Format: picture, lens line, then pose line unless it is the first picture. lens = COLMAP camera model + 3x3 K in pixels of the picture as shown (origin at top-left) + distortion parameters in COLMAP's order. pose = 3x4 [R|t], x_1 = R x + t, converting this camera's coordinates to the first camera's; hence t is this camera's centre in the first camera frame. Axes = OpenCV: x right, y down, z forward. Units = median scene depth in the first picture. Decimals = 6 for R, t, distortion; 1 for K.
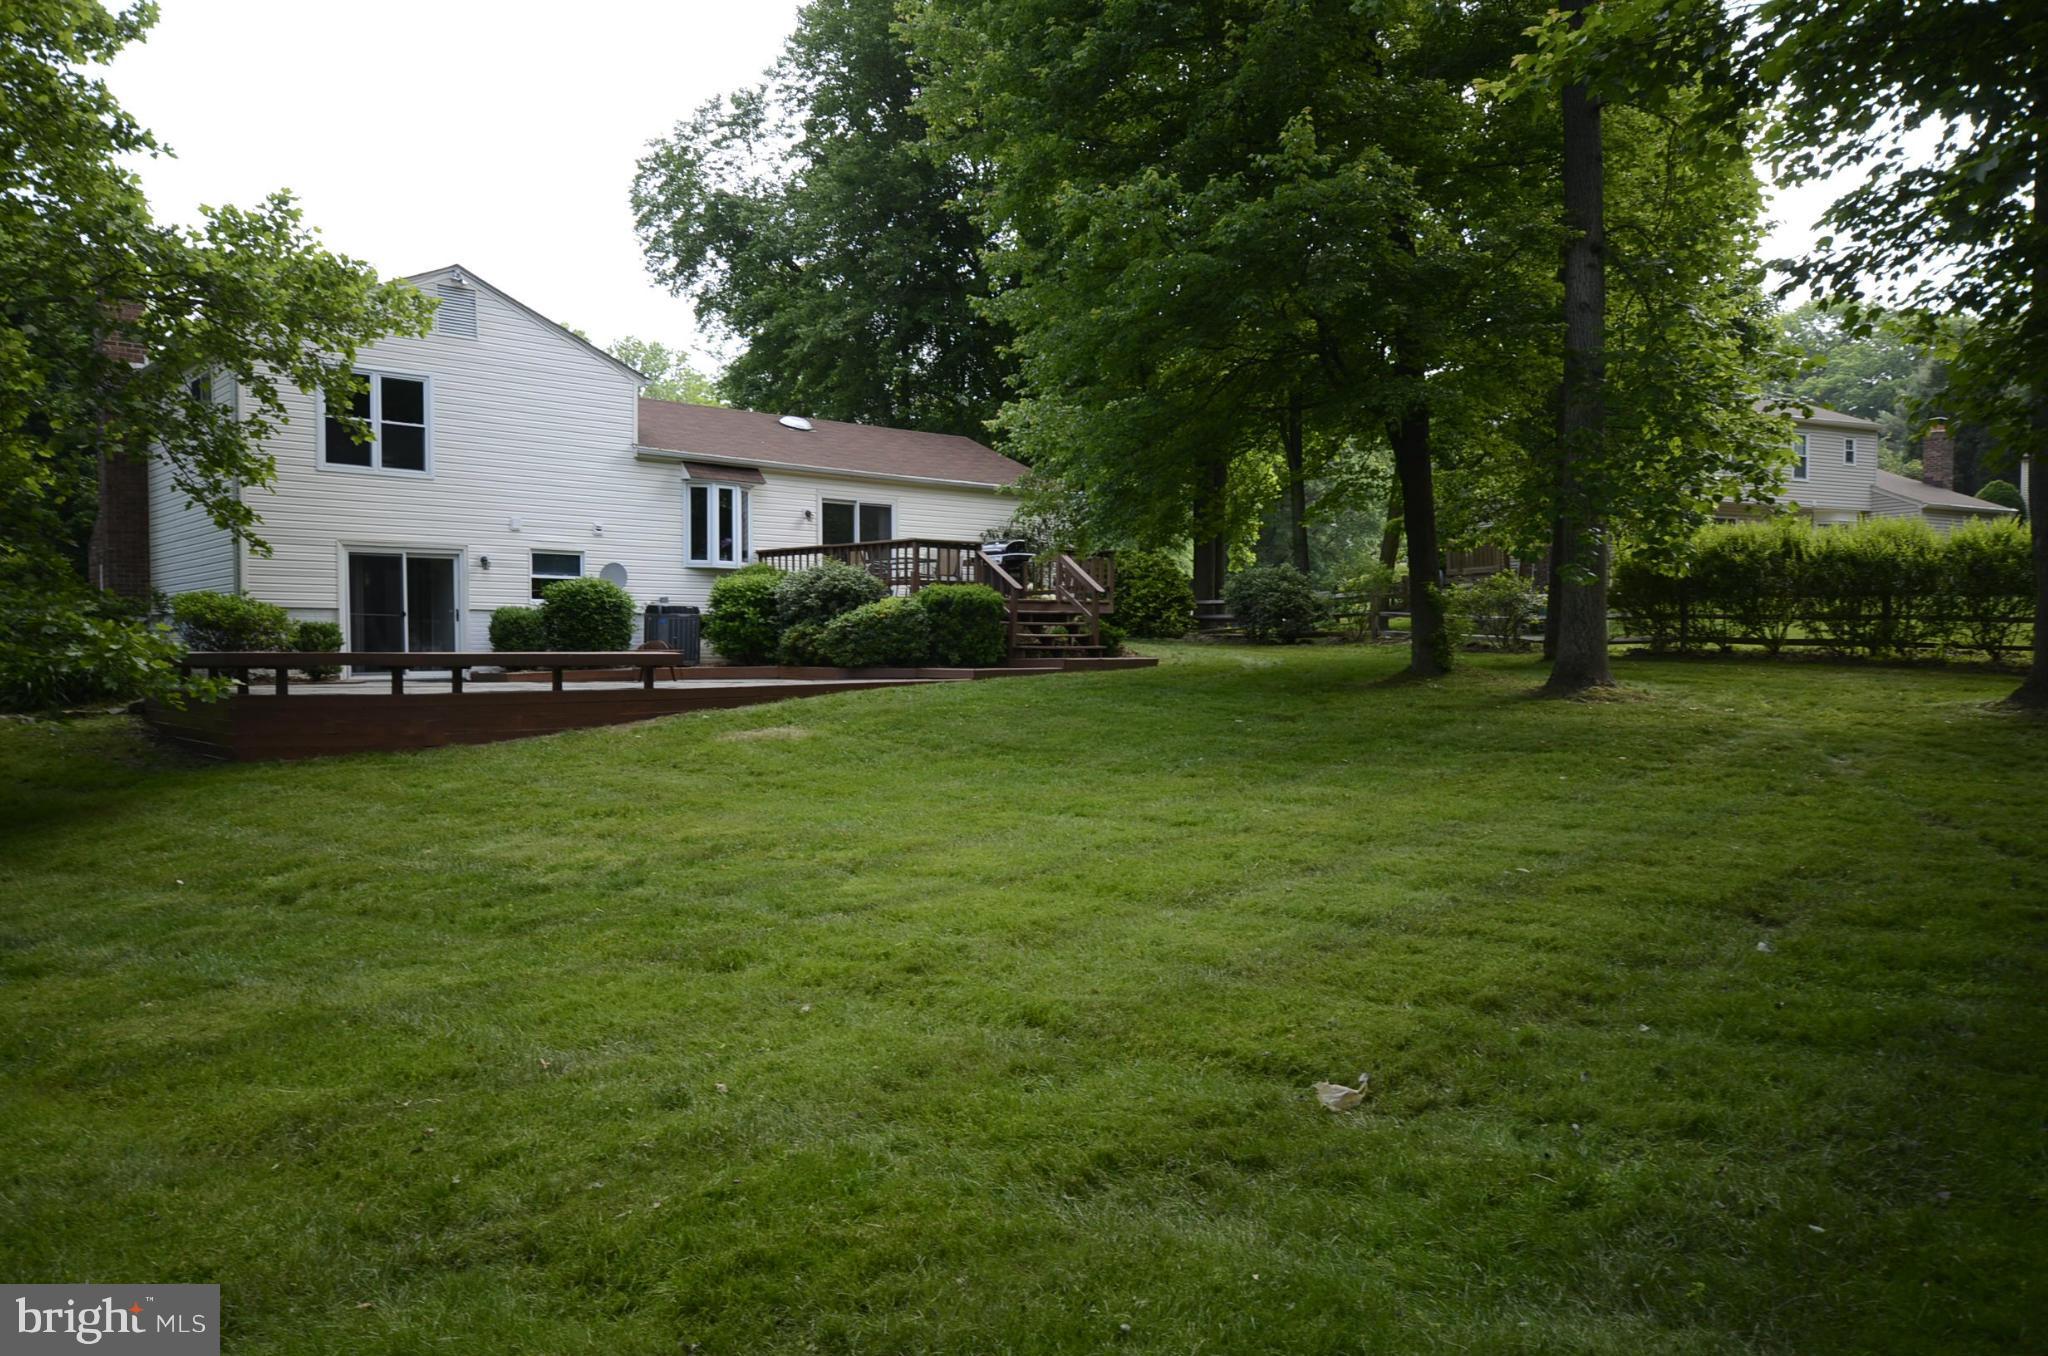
lens RADIAL K [[1393.2, 0, 1017.9], [0, 1393.2, 680.4], [0, 0, 1]] dist [0.007410, 0.000376]
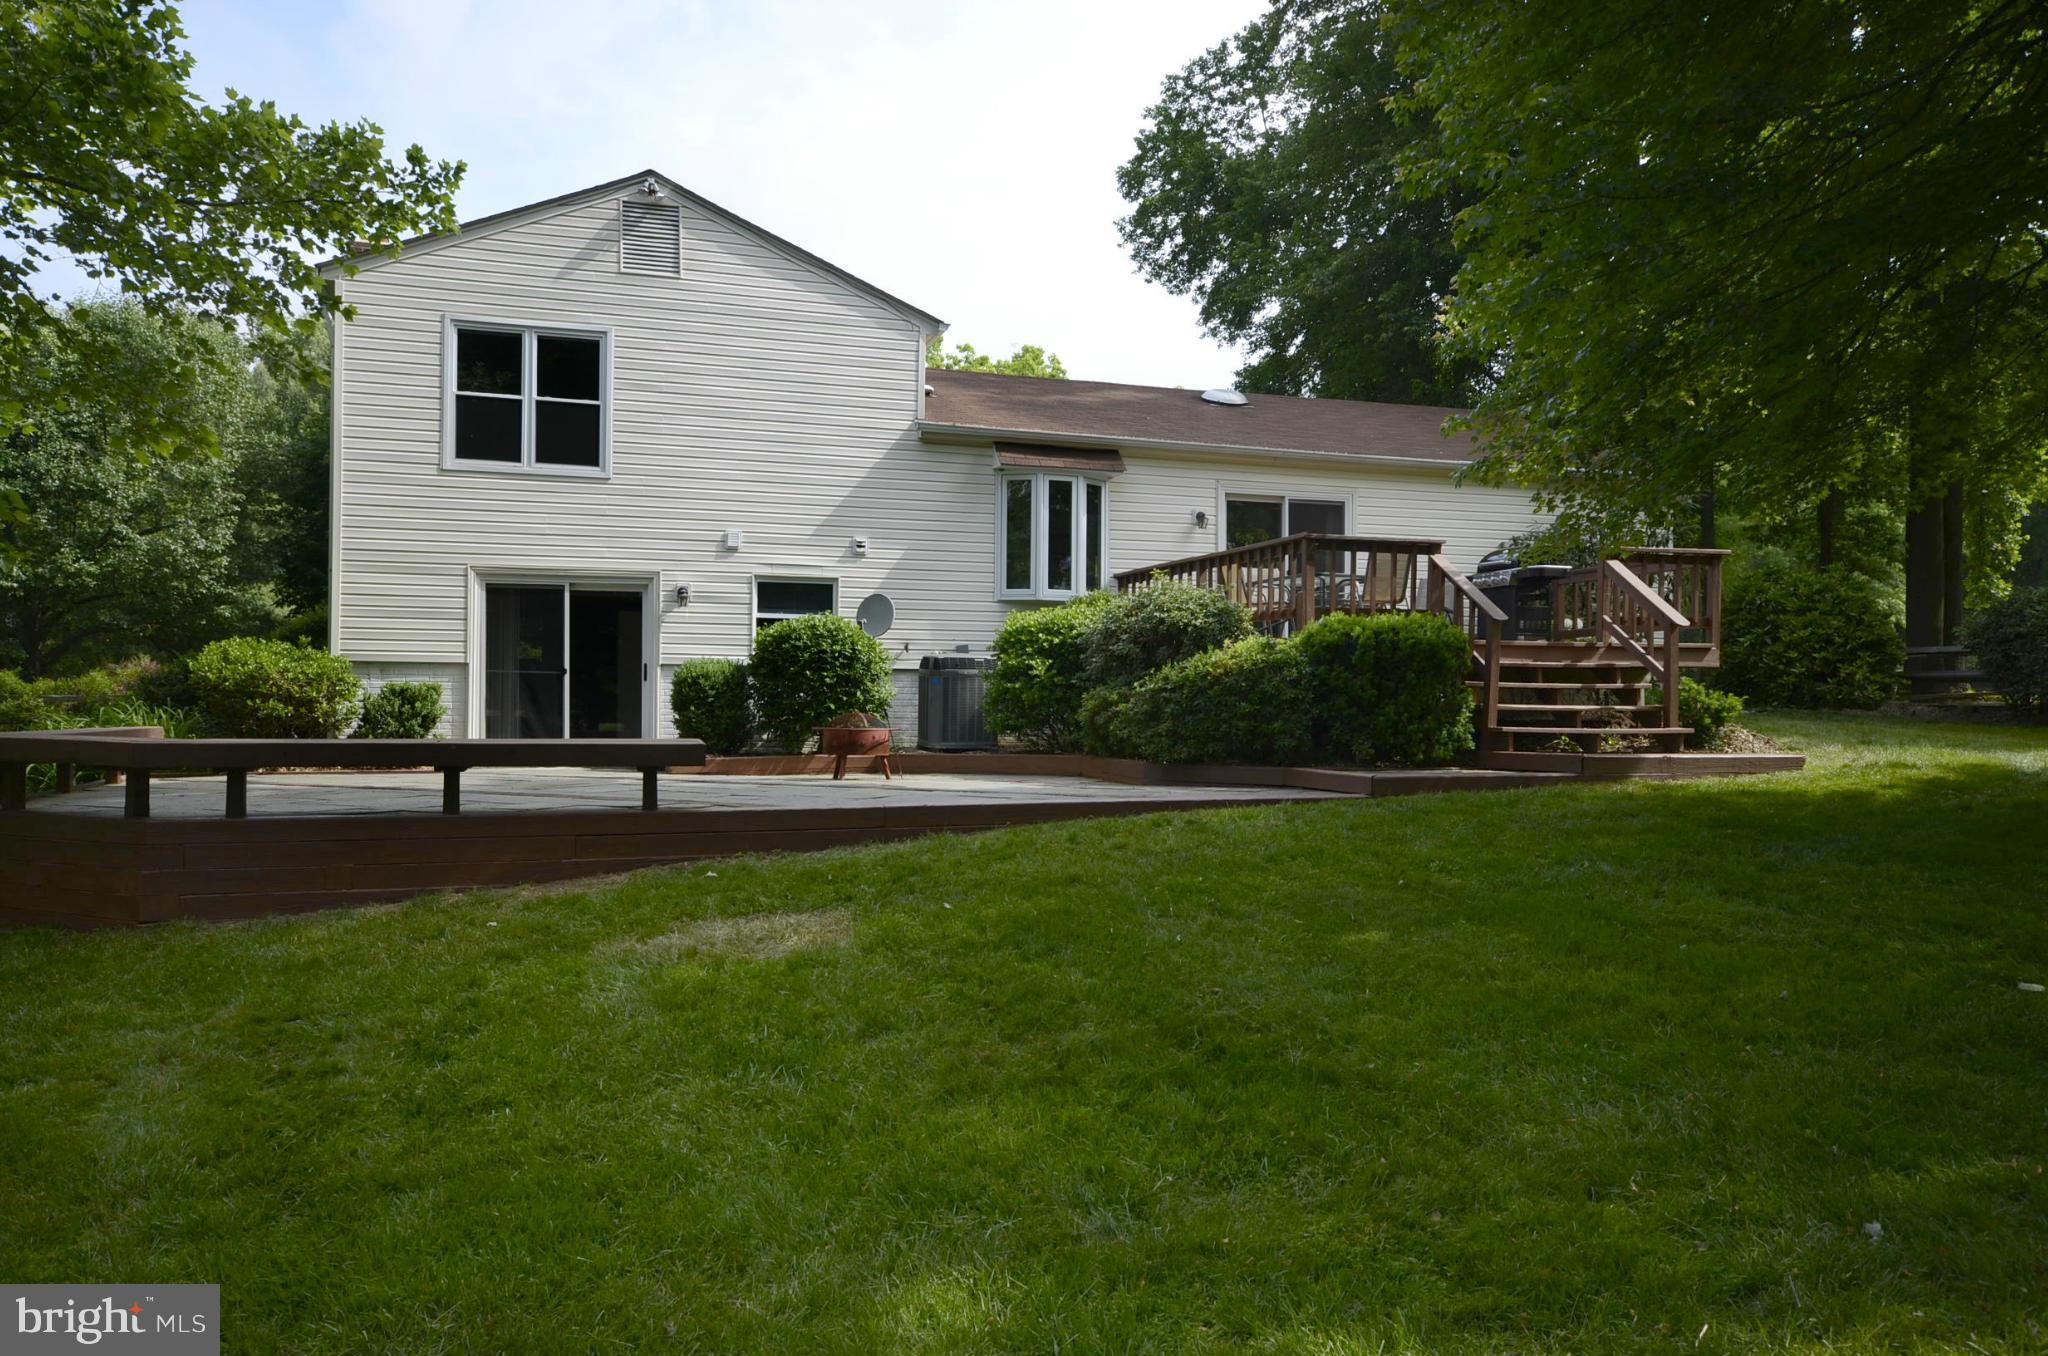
lens RADIAL K [[1393.2, 0, 1029.1], [0, 1393.2, 688.1], [0, 0, 1]] dist [0.007410, 0.000376]
pose [[0.905126, 0.002023, -0.425139, 0.062056], [-0.018318, 0.999246, -0.034245, -0.017765], [0.424749, 0.038783, 0.904480, 0.431525]]
